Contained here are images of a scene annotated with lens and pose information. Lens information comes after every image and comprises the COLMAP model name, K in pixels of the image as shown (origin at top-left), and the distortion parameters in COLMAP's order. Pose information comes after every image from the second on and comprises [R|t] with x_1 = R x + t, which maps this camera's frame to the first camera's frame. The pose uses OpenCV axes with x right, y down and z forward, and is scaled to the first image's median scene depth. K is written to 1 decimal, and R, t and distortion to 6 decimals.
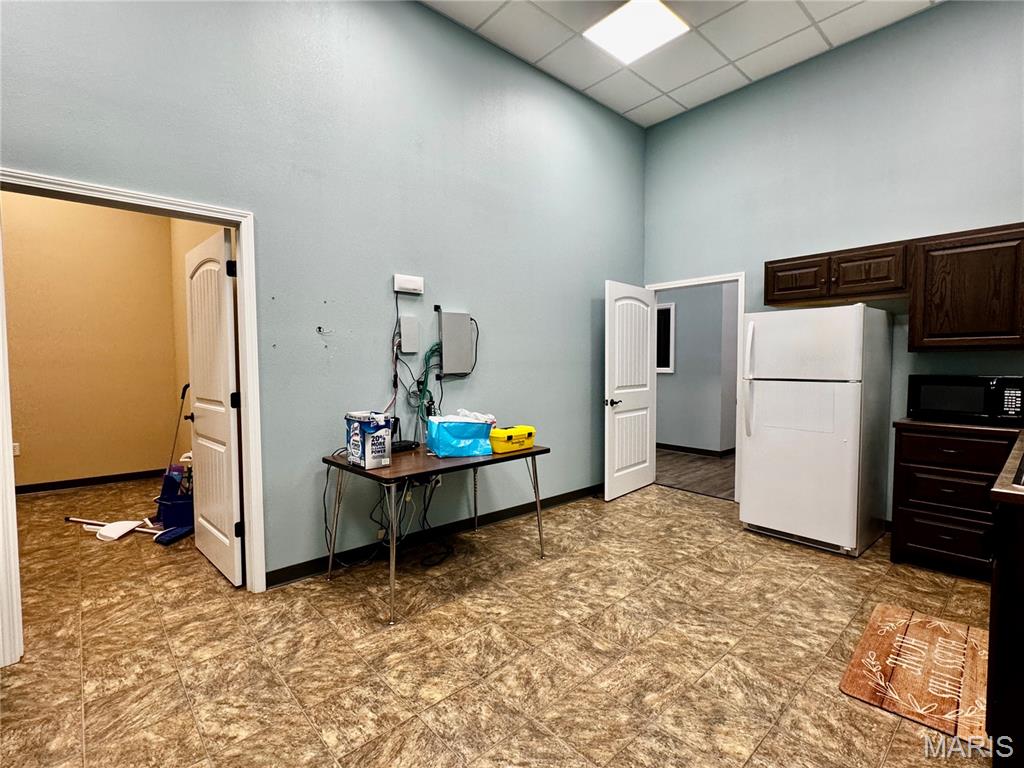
lens RADIAL K [[472.7, 0, 511.8], [0, 472.7, 386.4], [0, 0, 1]] dist [-0.002926, -0.000613]
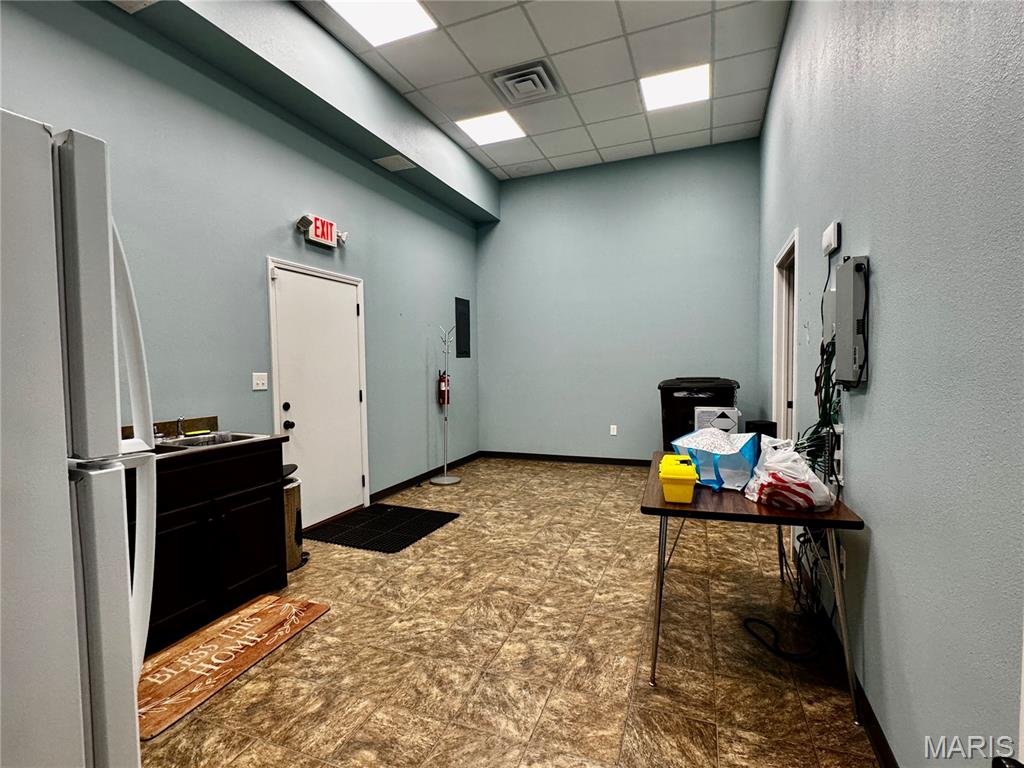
lens RADIAL K [[472.7, 0, 512.6], [0, 472.7, 383.6], [0, 0, 1]] dist [-0.002926, -0.000613]
pose [[-0.889329, 0.038333, -0.455657, 0.648324], [-0.001875, 0.996166, 0.087464, -0.099744], [0.457263, 0.078639, -0.885848, 1.890794]]
